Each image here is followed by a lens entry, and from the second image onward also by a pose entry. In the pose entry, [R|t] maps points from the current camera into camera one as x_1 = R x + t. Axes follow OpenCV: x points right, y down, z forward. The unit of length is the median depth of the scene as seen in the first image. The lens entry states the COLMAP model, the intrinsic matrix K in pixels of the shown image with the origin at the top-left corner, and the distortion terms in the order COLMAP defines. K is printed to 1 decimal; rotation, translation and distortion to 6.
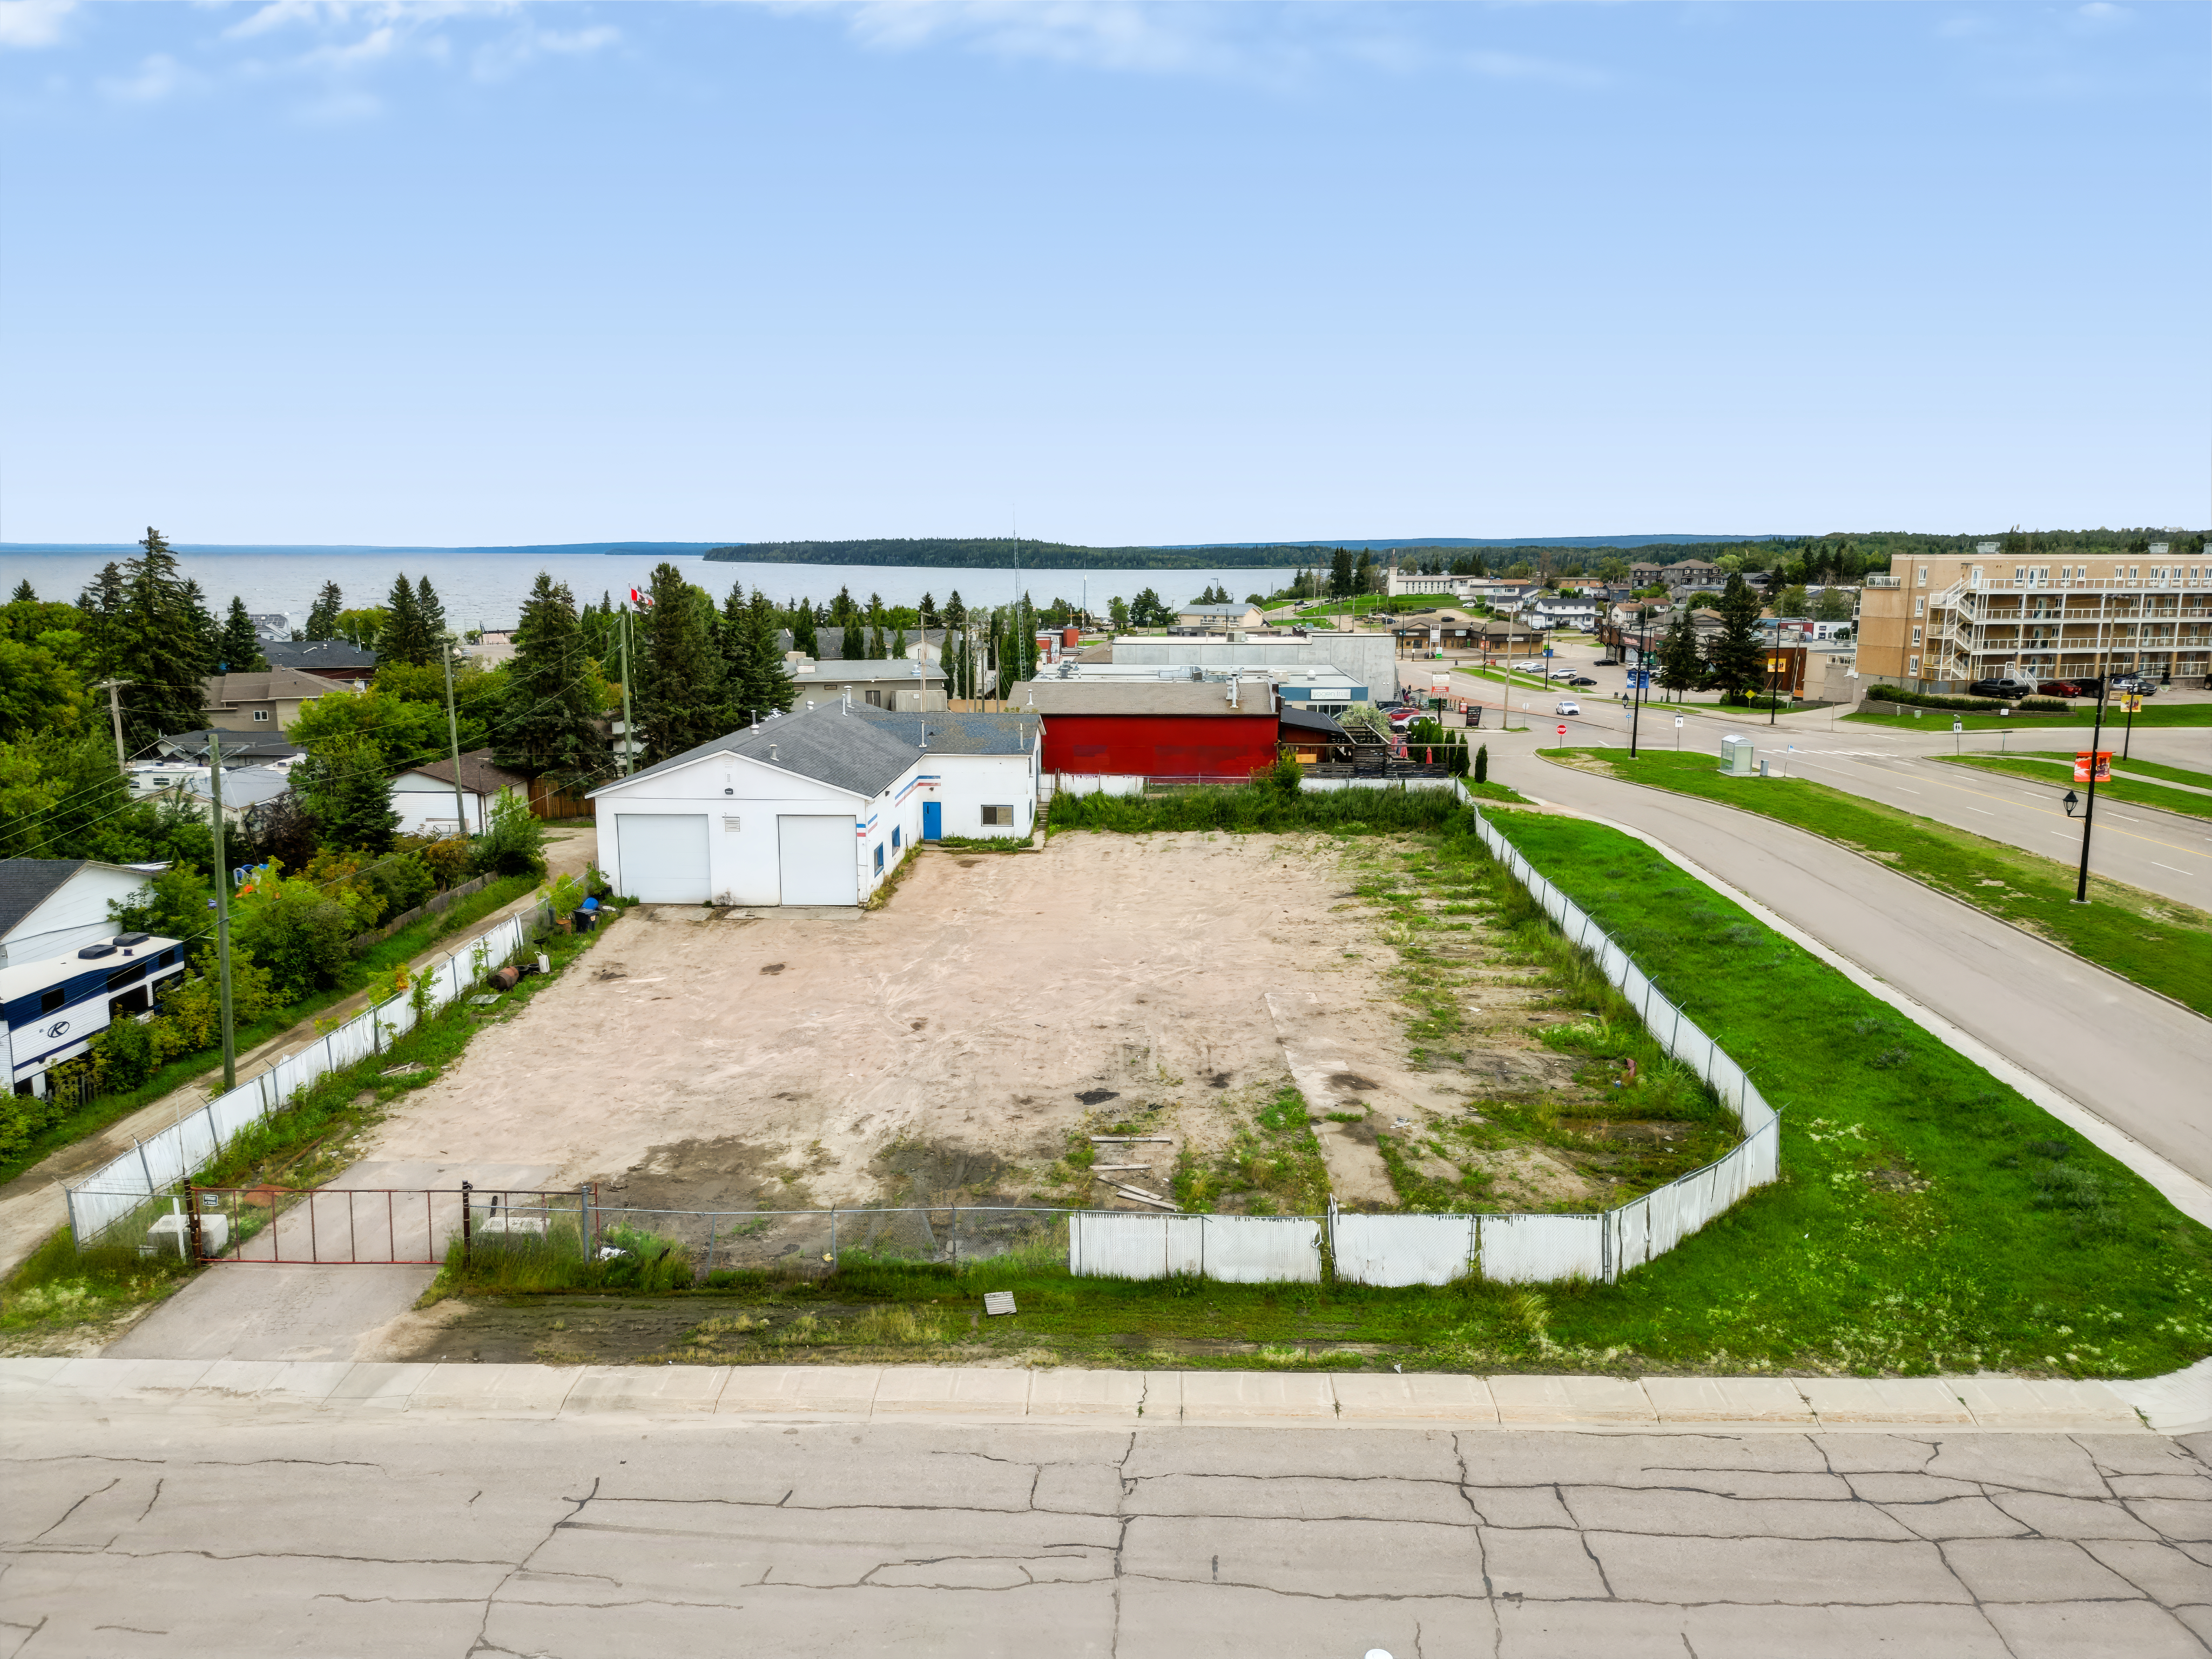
lens RADIAL K [[1550.8, 0, 1105.8], [0, 1550.8, 820.4], [0, 0, 1]] dist [0.065321, -0.061243]
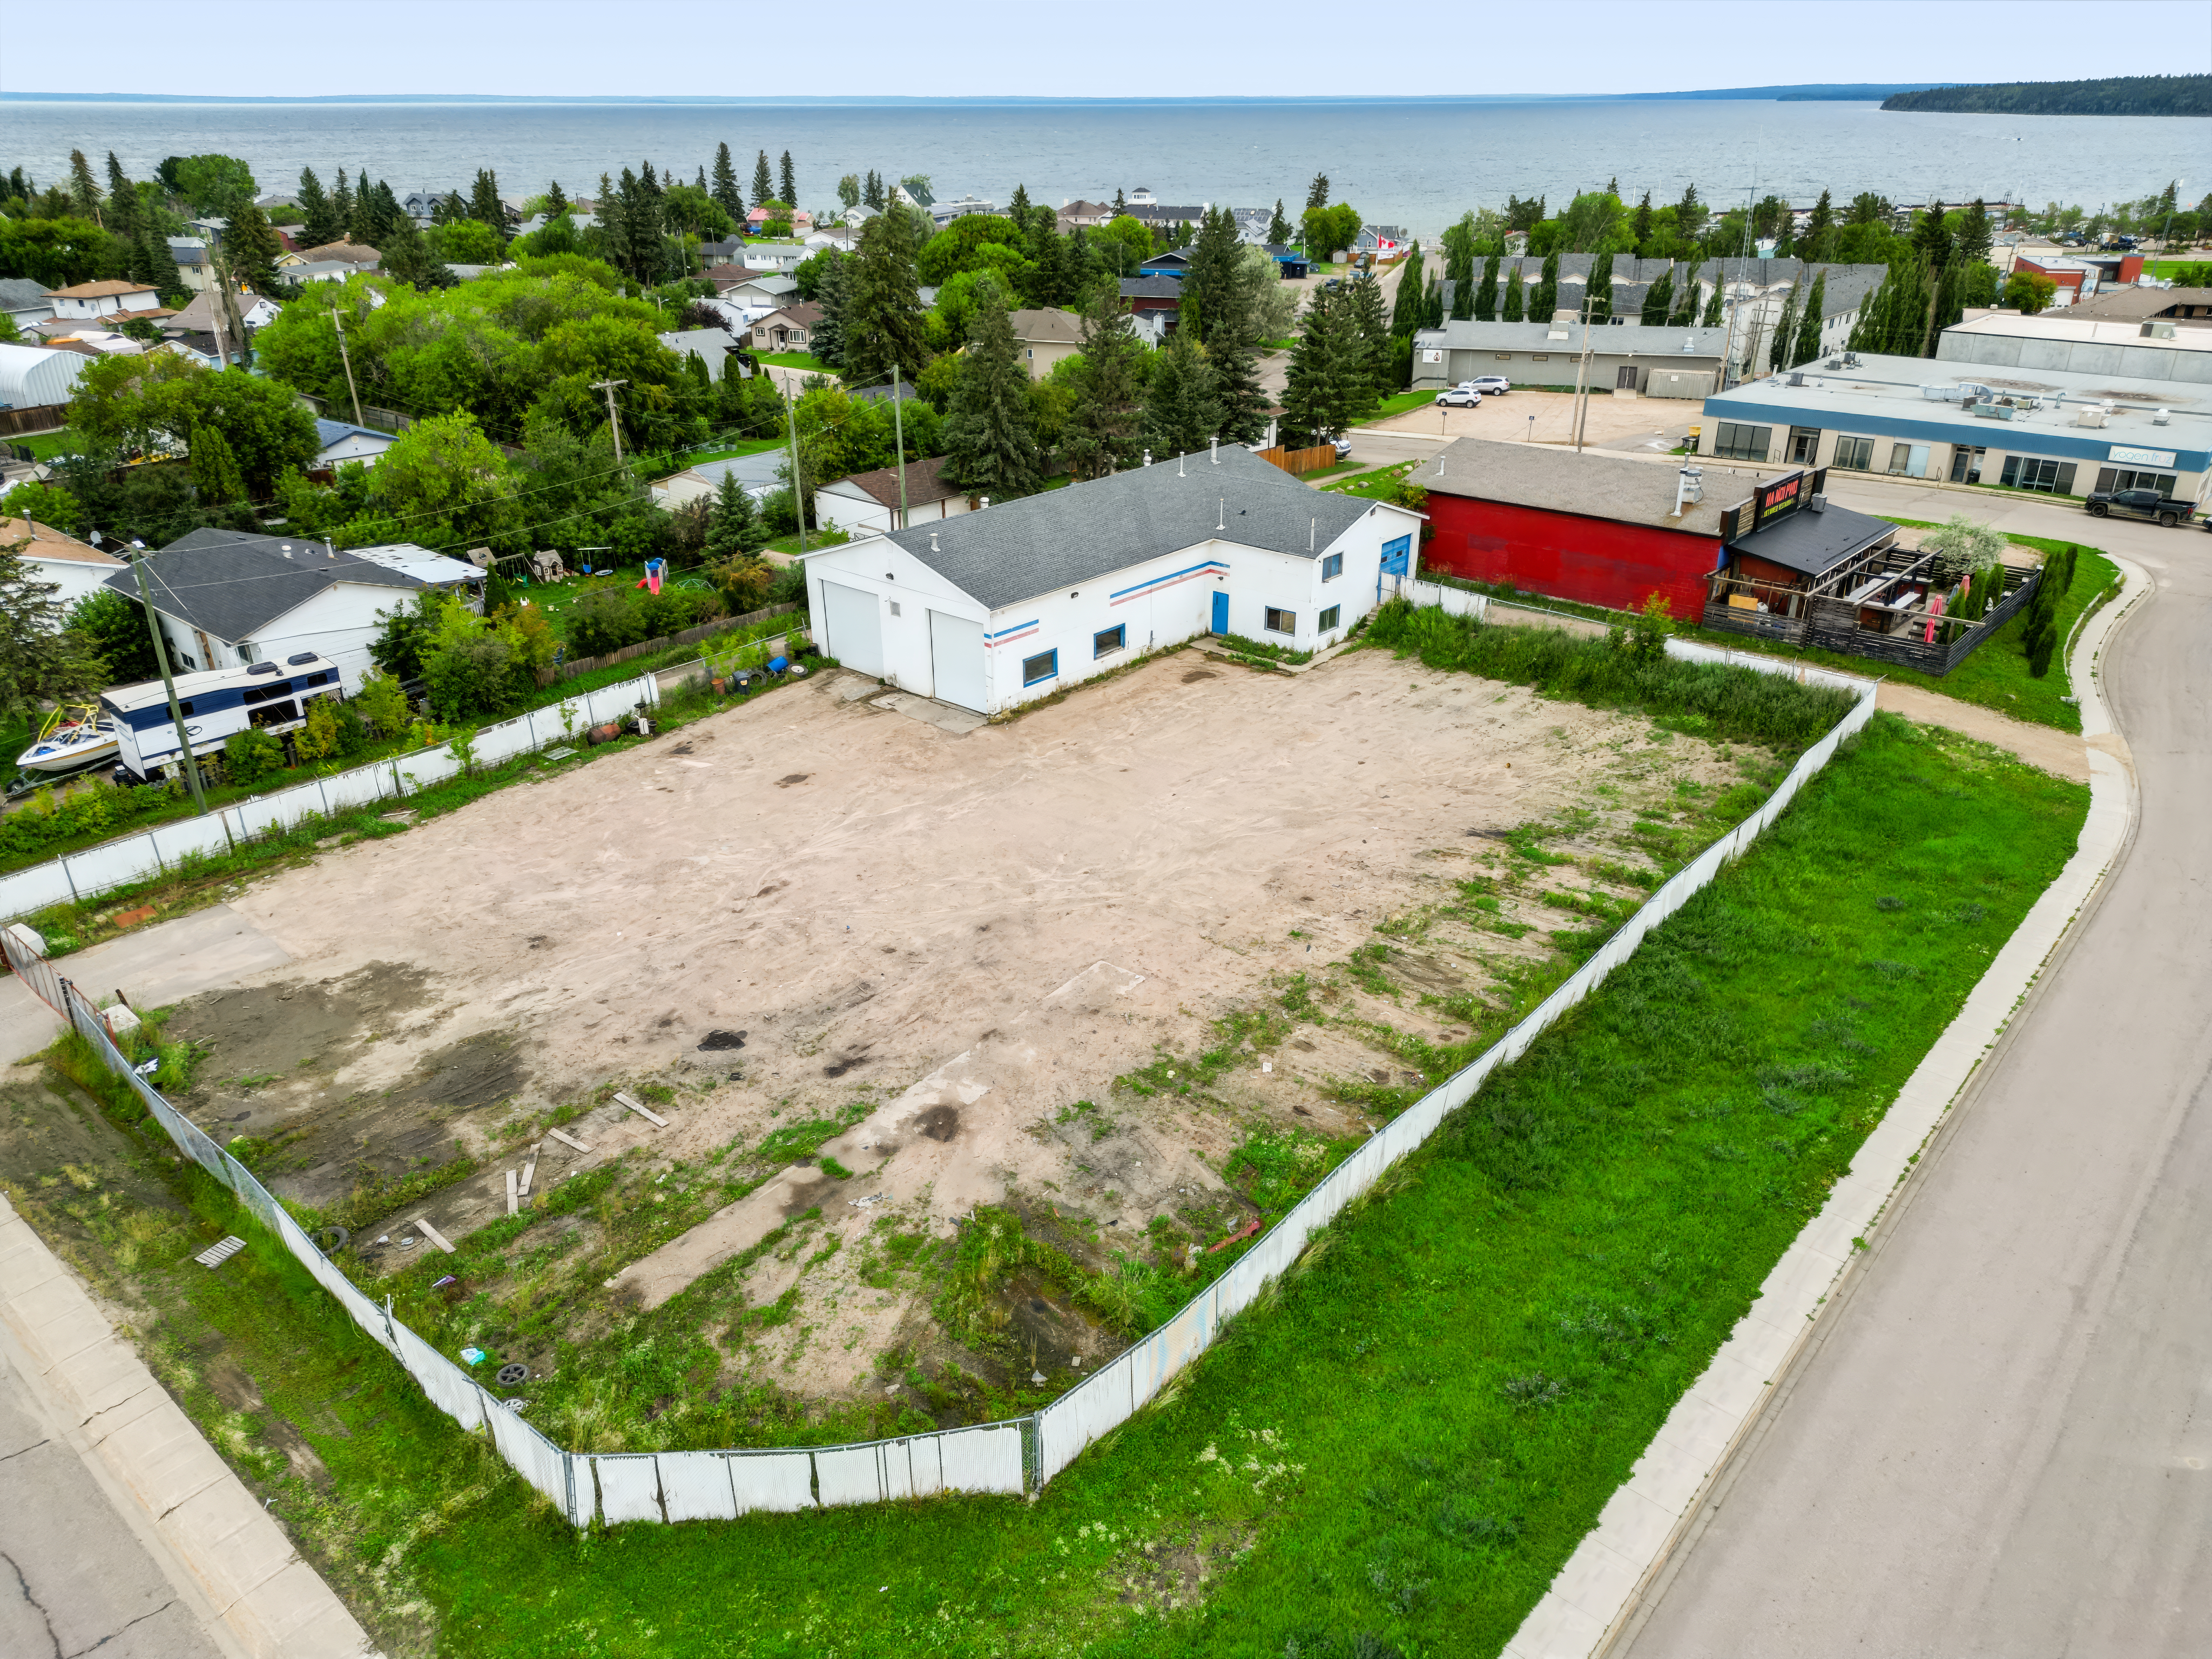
lens RADIAL K [[1550.8, 0, 1103.8], [0, 1550.8, 831.6], [0, 0, 1]] dist [0.065321, -0.061243]
pose [[0.777820, 0.262143, -0.571207, 0.519997], [-0.102129, 0.949500, 0.296681, -0.189619], [0.620134, -0.172427, 0.765312, 0.331999]]
